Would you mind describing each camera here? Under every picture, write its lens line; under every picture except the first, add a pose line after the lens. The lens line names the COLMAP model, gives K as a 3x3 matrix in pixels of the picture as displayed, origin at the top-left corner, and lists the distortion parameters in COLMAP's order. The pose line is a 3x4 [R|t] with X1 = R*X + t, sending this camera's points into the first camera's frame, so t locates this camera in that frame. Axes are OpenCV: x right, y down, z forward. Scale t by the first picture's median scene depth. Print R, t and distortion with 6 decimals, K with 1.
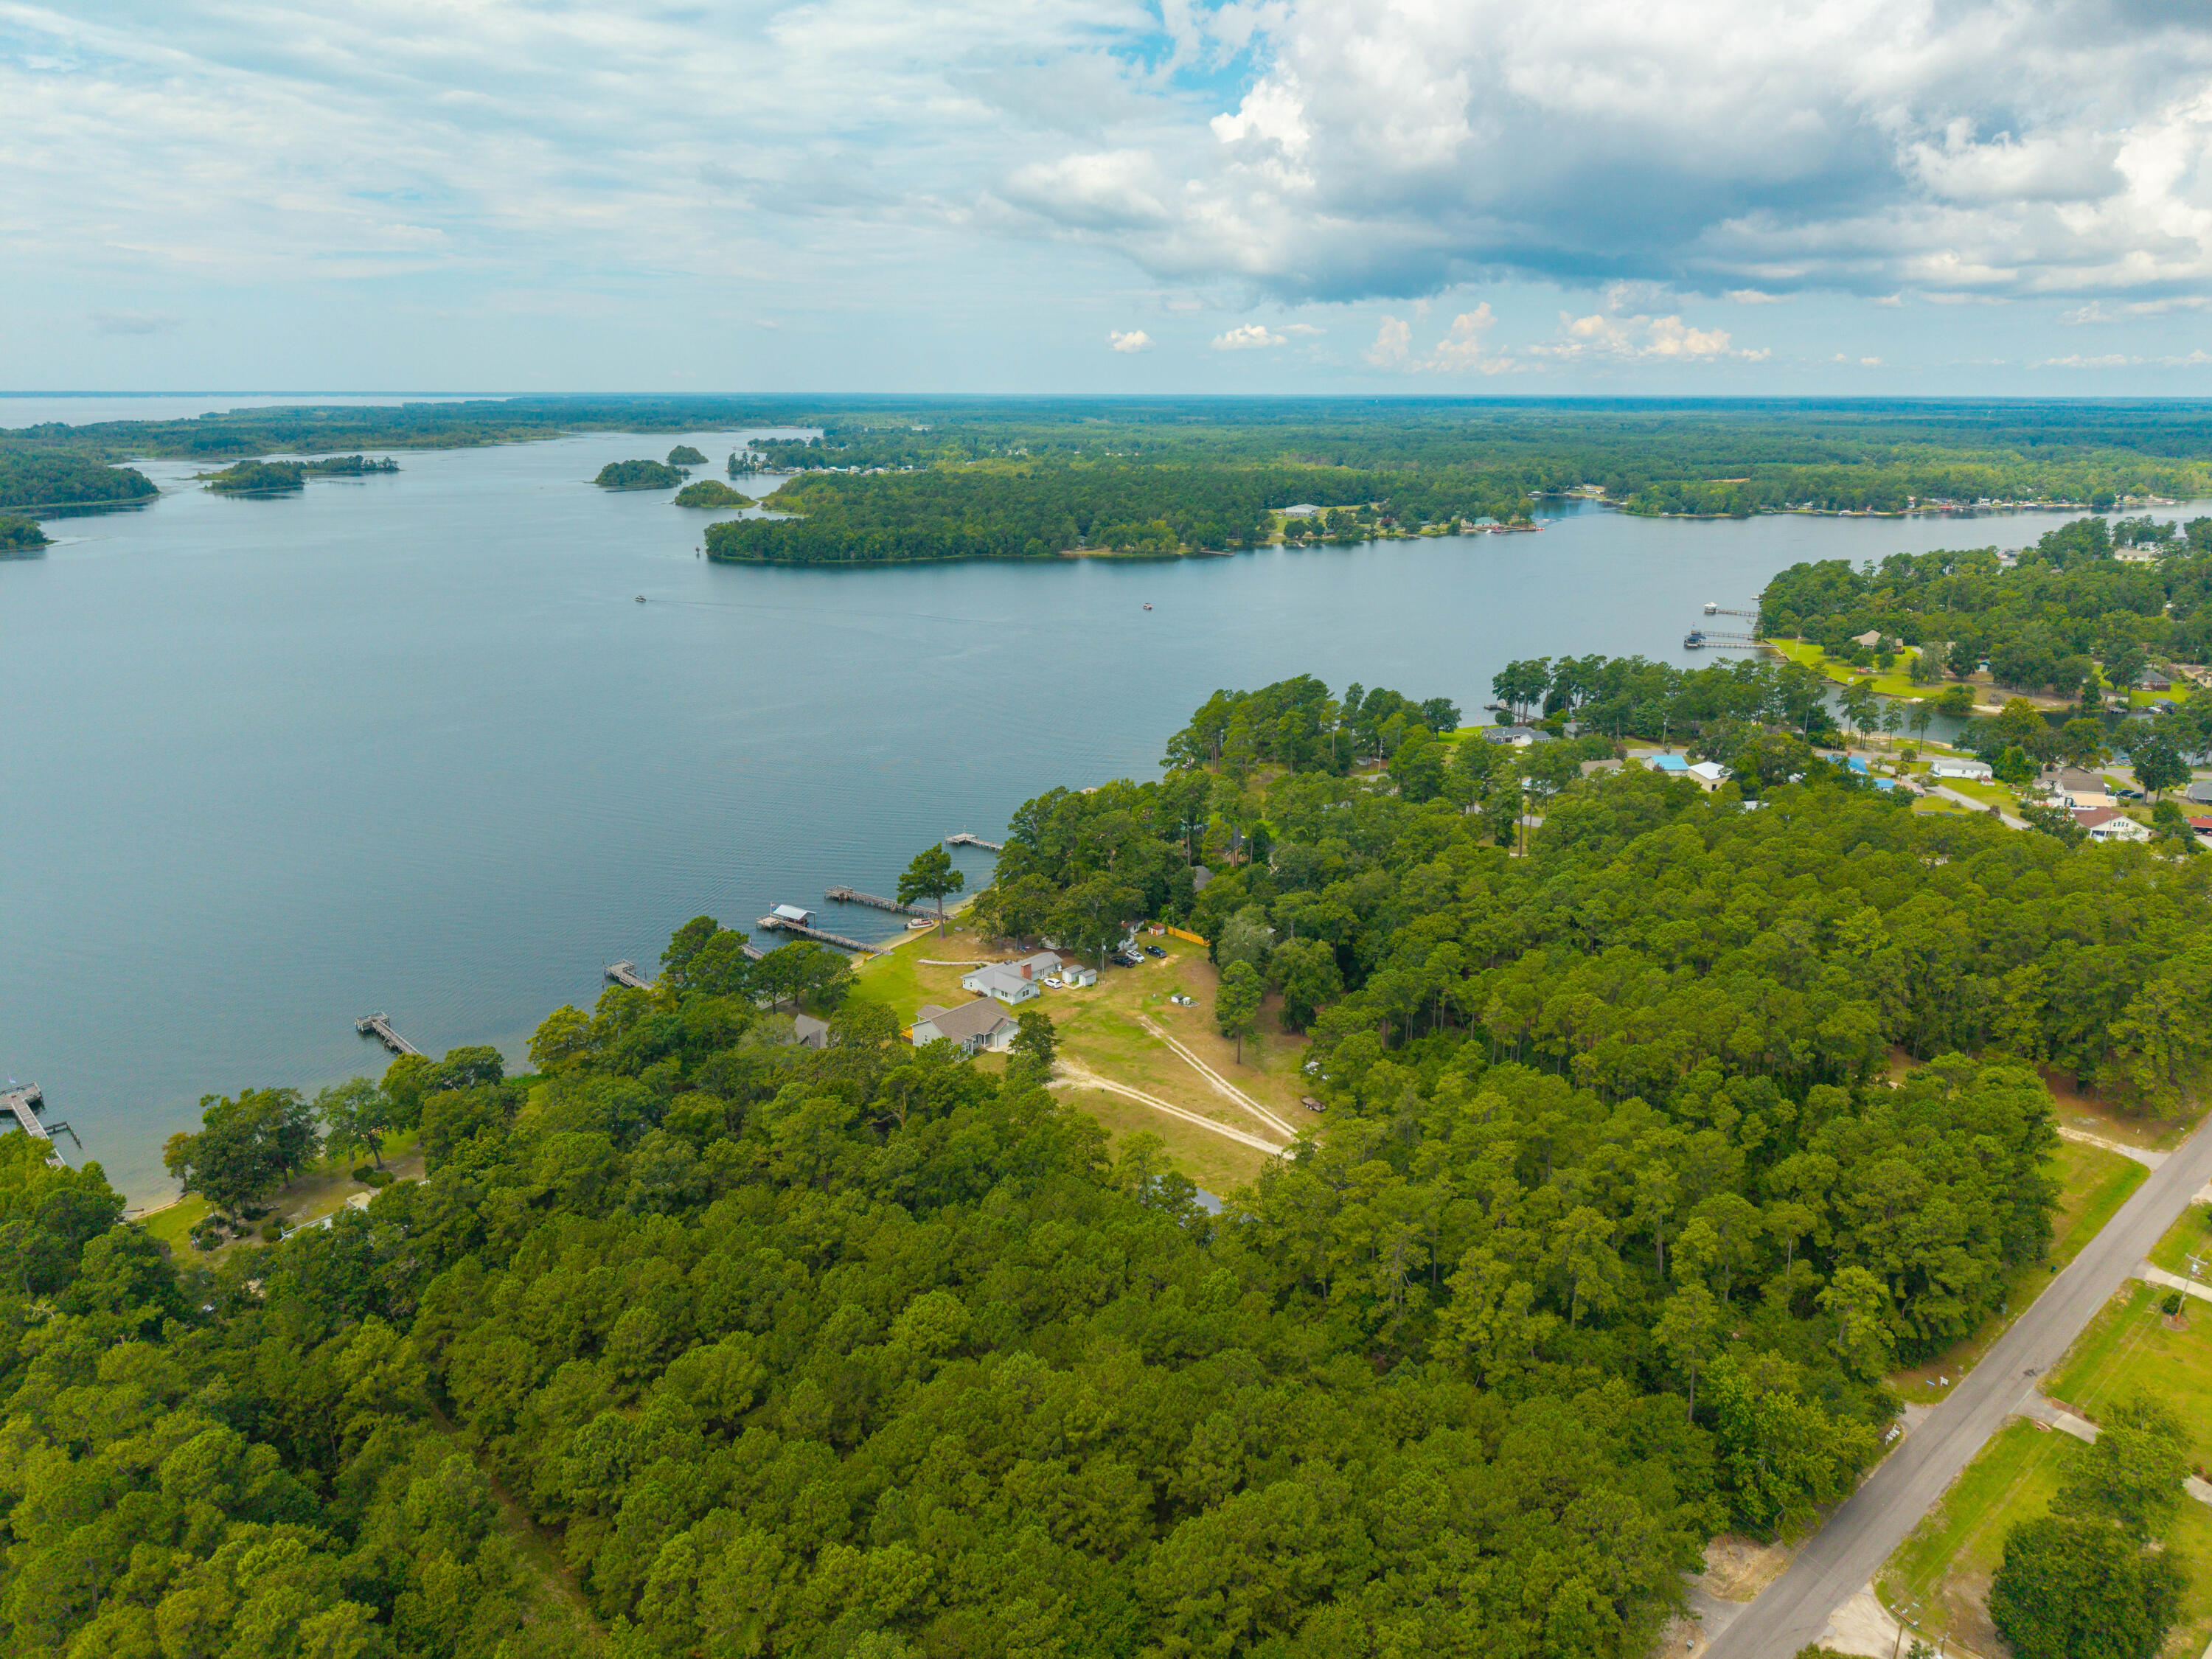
lens RADIAL K [[1550.6, 0, 1108.2], [0, 1550.6, 827.6], [0, 0, 1]] dist [-0.003534, -0.007834]
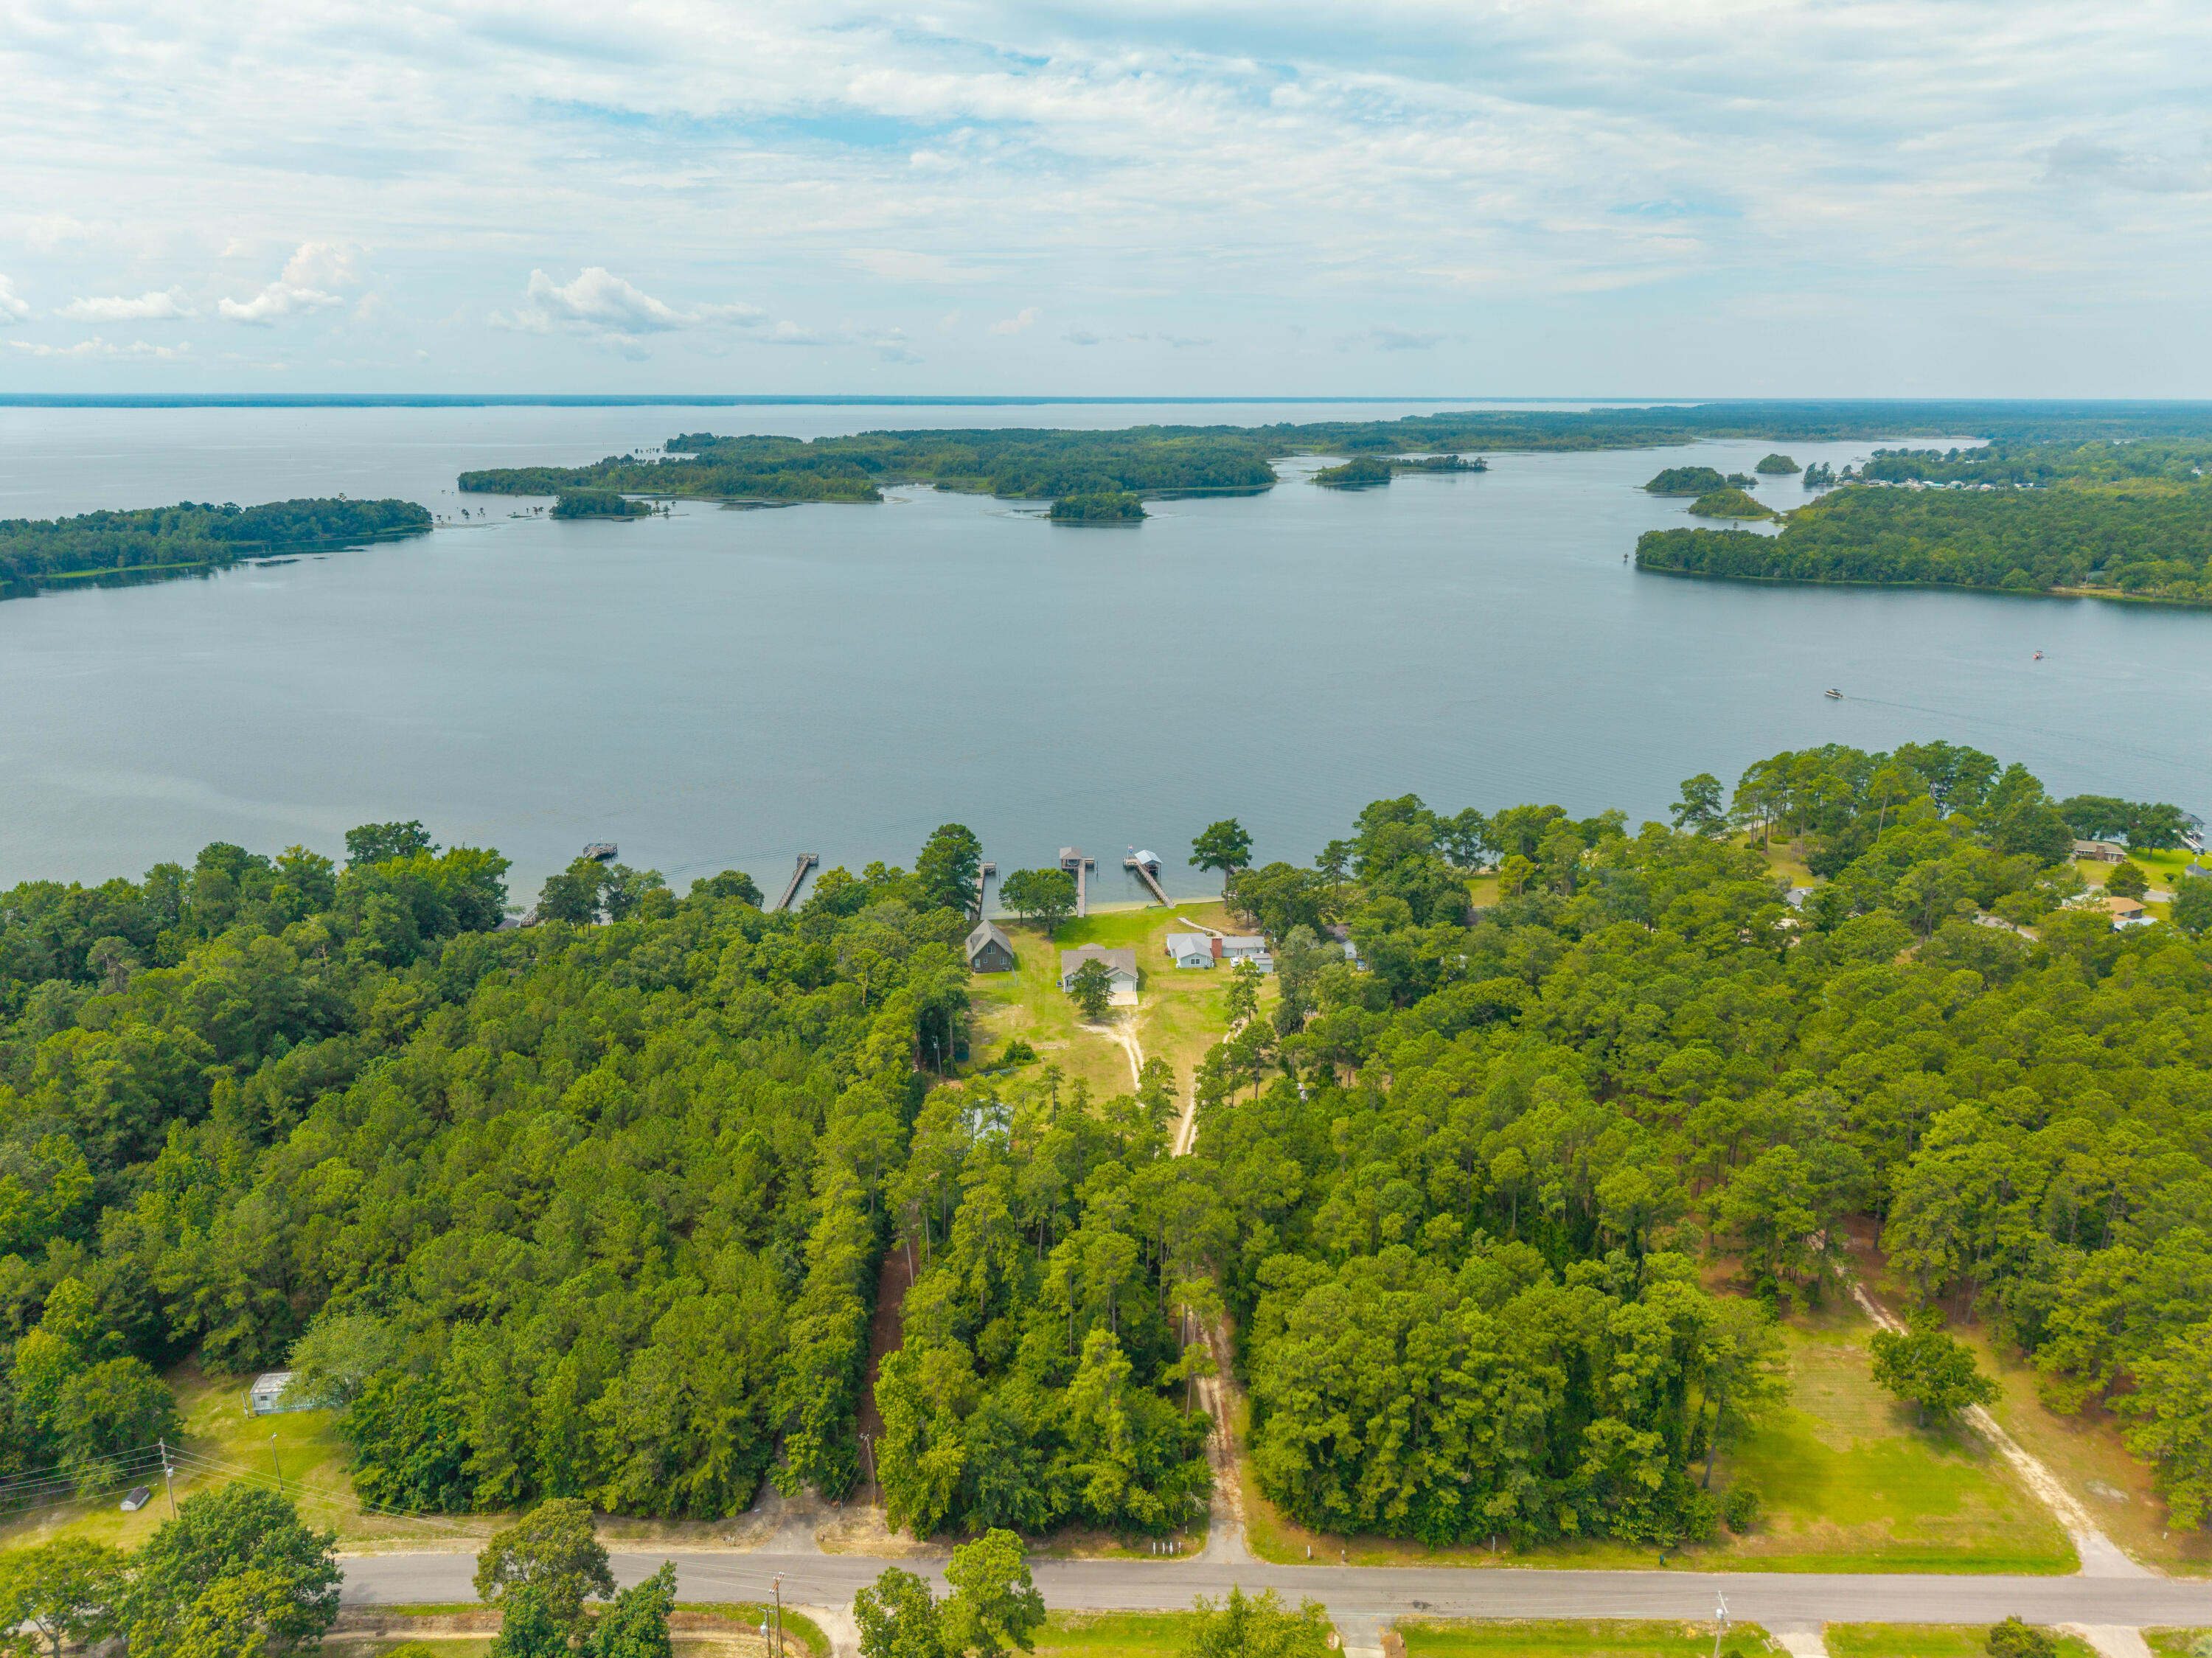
lens RADIAL K [[1550.5, 0, 1105.8], [0, 1550.5, 838.0], [0, 0, 1]] dist [-0.003534, -0.007834]
pose [[0.712732, 0.187611, -0.675881, 0.137325], [-0.185785, 0.979646, 0.076016, -0.010289], [0.676386, 0.071390, 0.733080, 0.038448]]
